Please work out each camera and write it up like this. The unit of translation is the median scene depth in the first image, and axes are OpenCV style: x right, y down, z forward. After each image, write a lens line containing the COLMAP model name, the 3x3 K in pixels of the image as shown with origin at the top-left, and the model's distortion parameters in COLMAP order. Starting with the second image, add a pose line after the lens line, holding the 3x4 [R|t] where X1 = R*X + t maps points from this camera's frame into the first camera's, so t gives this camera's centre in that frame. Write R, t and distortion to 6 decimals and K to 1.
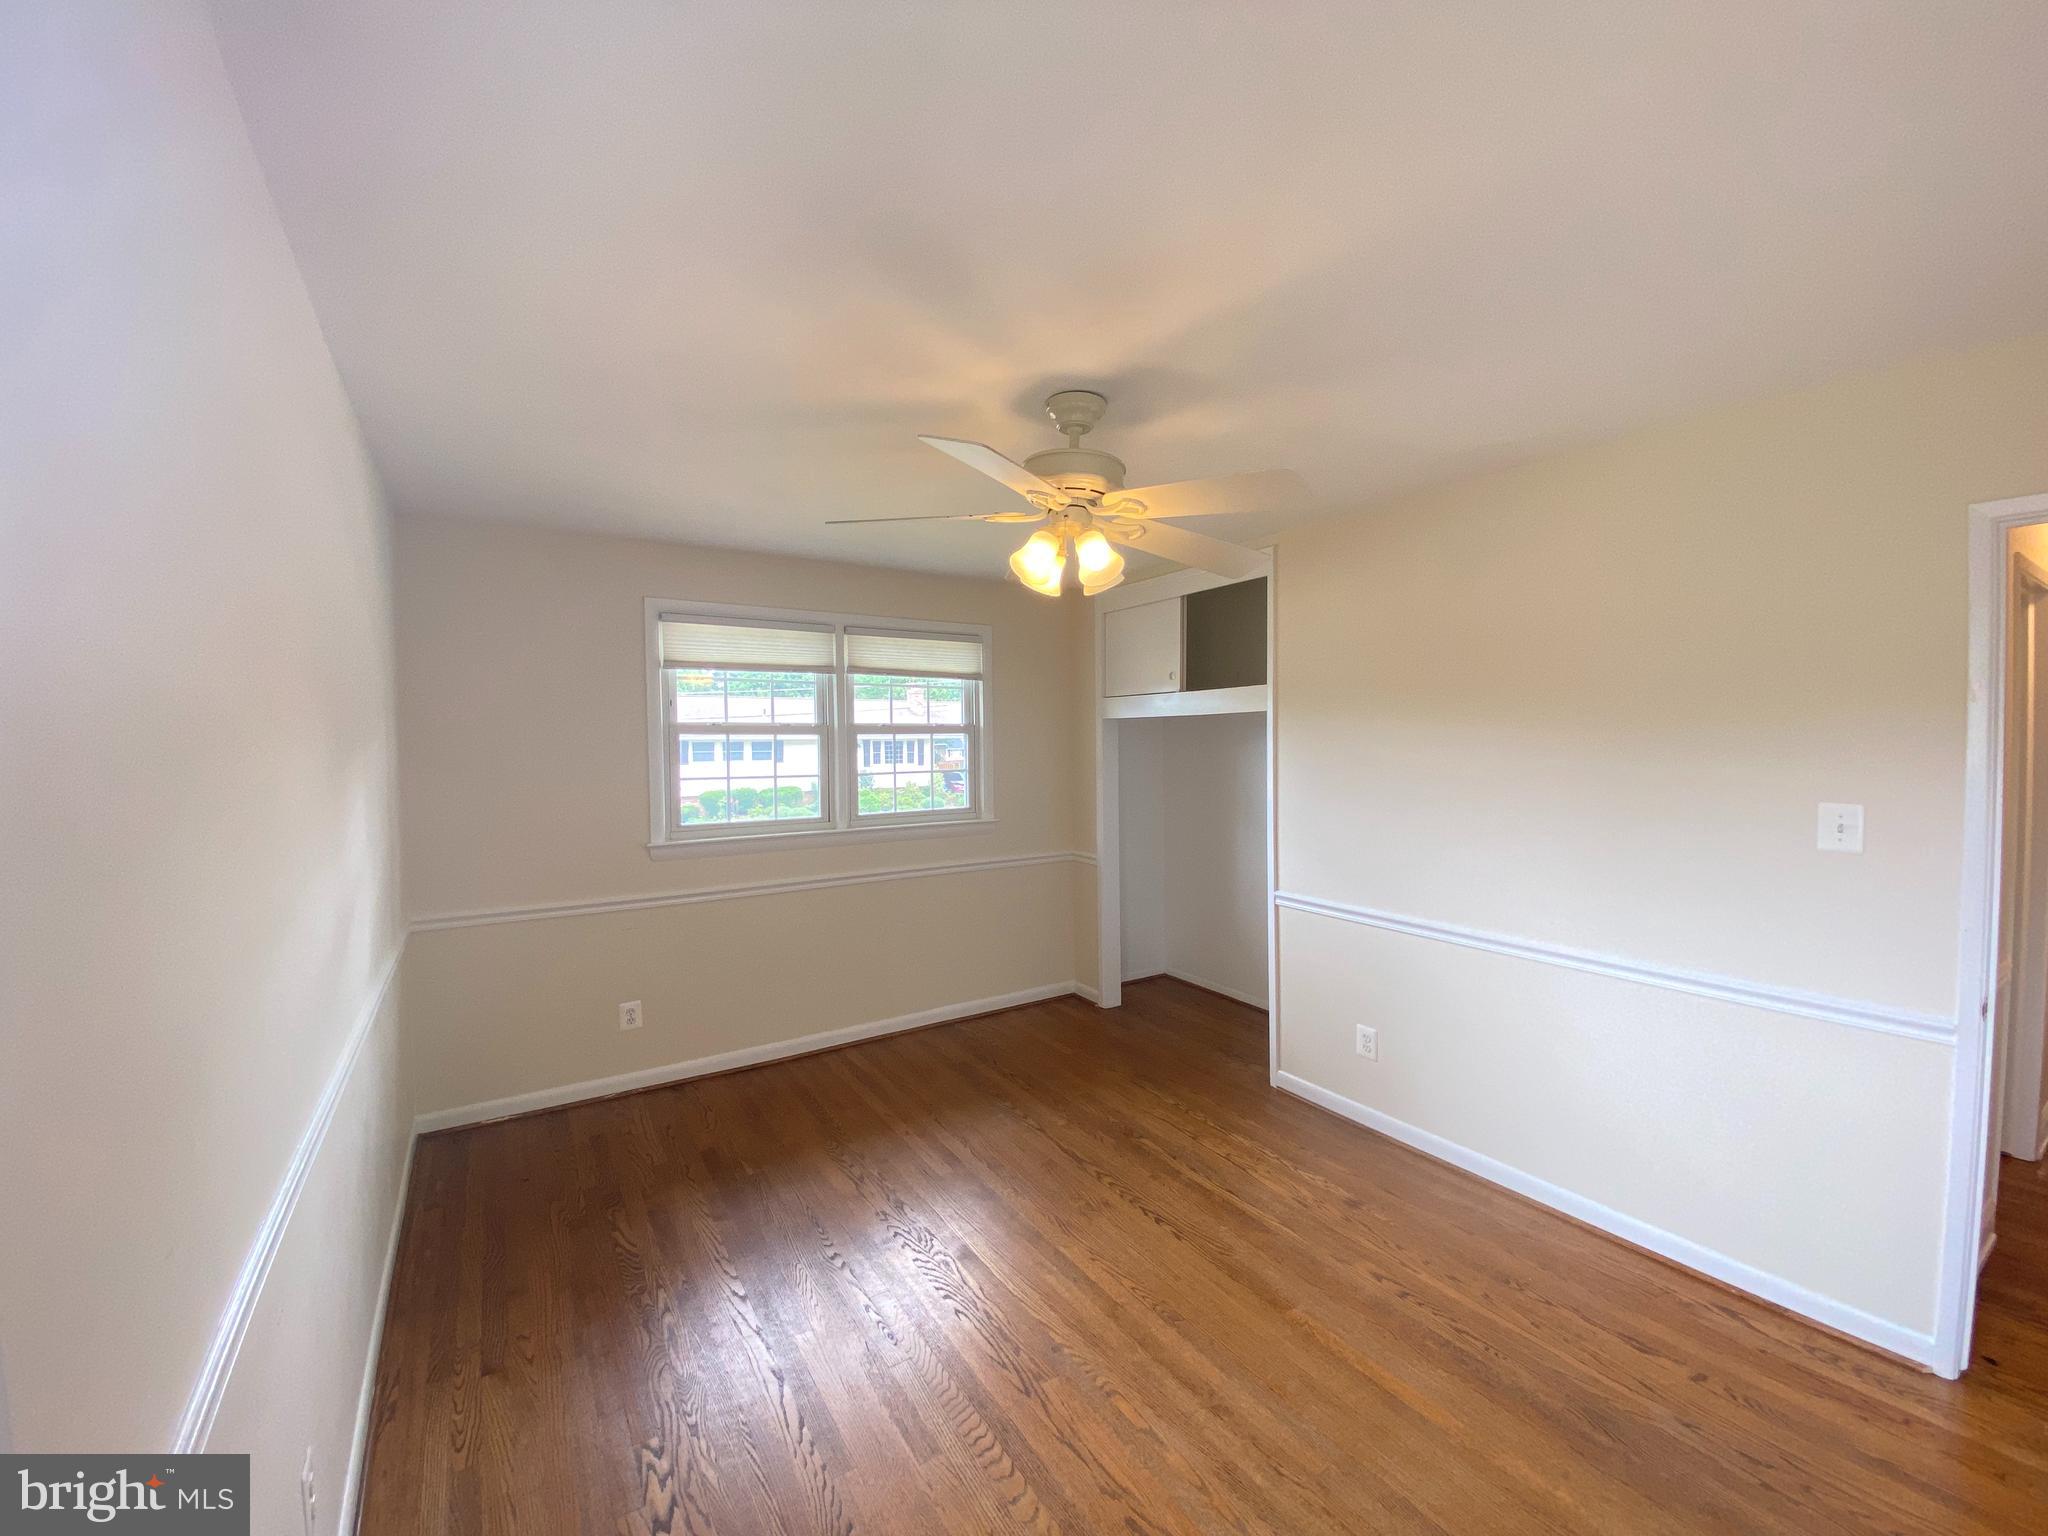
lens RADIAL K [[835.6, 0, 1015.5], [0, 835.6, 771.4], [0, 0, 1]] dist [0.019677, -0.016868]
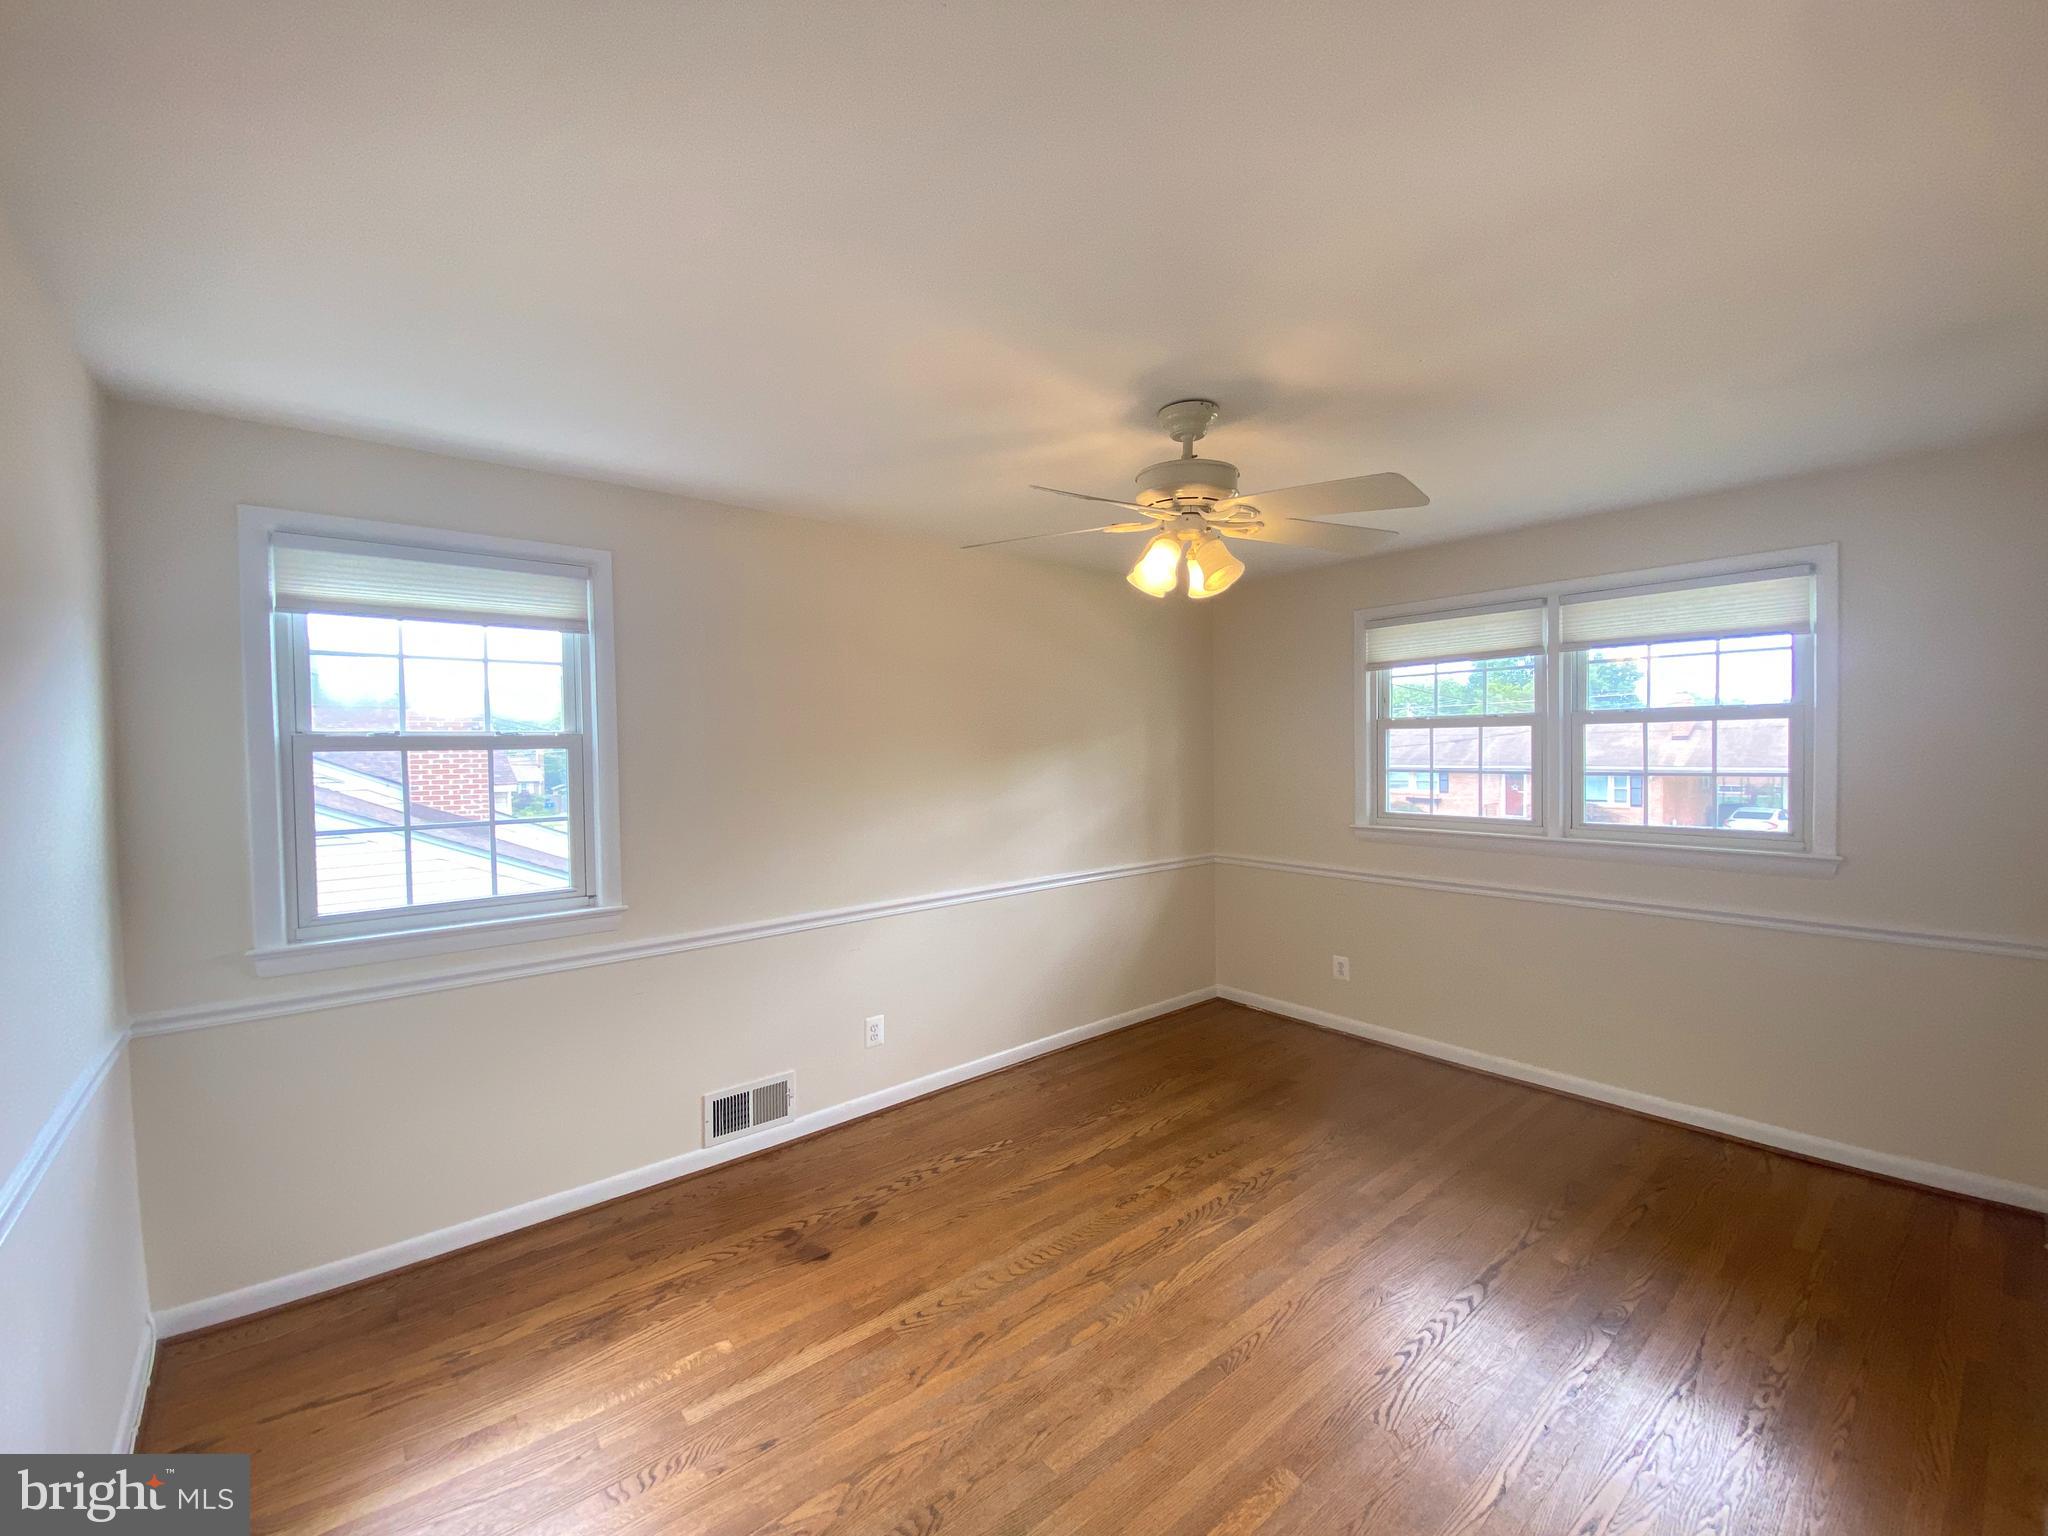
lens RADIAL K [[835.6, 0, 1015.5], [0, 835.6, 771.4], [0, 0, 1]] dist [0.019677, -0.016868]
pose [[0.112763, 0.039034, -0.992855, 0.648298], [-0.022419, 0.999074, 0.036732, -0.018326], [0.993369, 0.018117, 0.113533, 0.405233]]
